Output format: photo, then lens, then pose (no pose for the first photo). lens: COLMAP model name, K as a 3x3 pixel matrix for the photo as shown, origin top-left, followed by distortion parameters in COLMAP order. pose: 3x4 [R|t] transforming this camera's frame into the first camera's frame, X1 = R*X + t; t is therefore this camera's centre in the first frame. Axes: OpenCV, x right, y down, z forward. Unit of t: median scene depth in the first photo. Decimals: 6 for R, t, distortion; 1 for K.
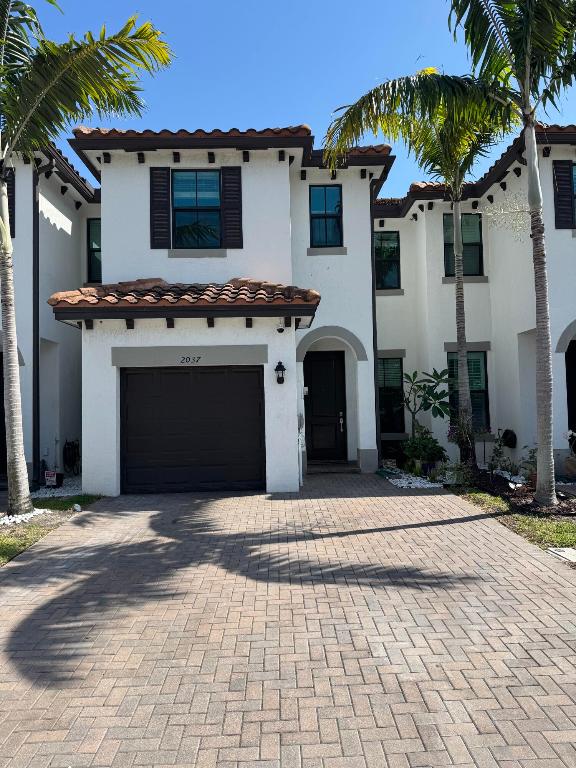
lens RADIAL K [[539.8, 0, 288.0], [0, 539.8, 384.0], [0, 0, 1]] dist [0.087080, -0.125811]
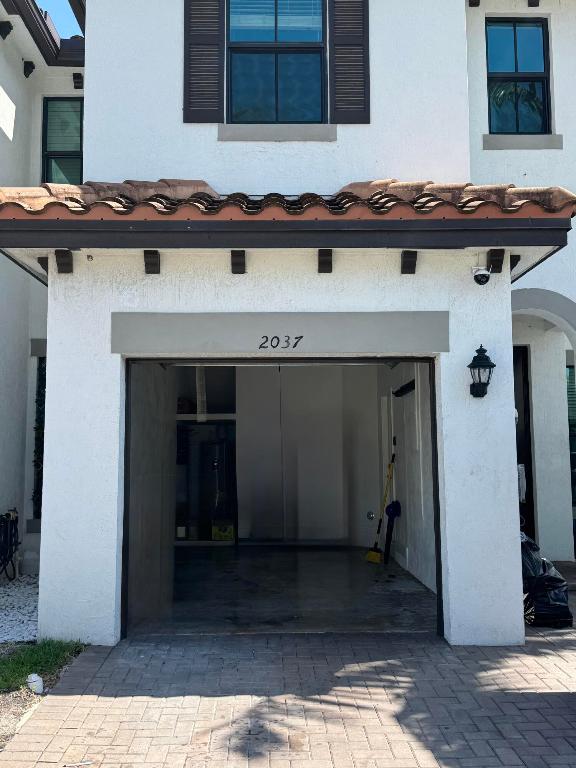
lens RADIAL K [[780.7, 0, 288.0], [0, 780.7, 384.0], [0, 0, 1]] dist [-0.000734, 0.002707]
pose [[0.999942, 0.009047, -0.005778, -0.167765], [-0.009334, 0.998613, -0.051822, 0.023714], [0.005301, 0.051873, 0.998640, 0.344671]]
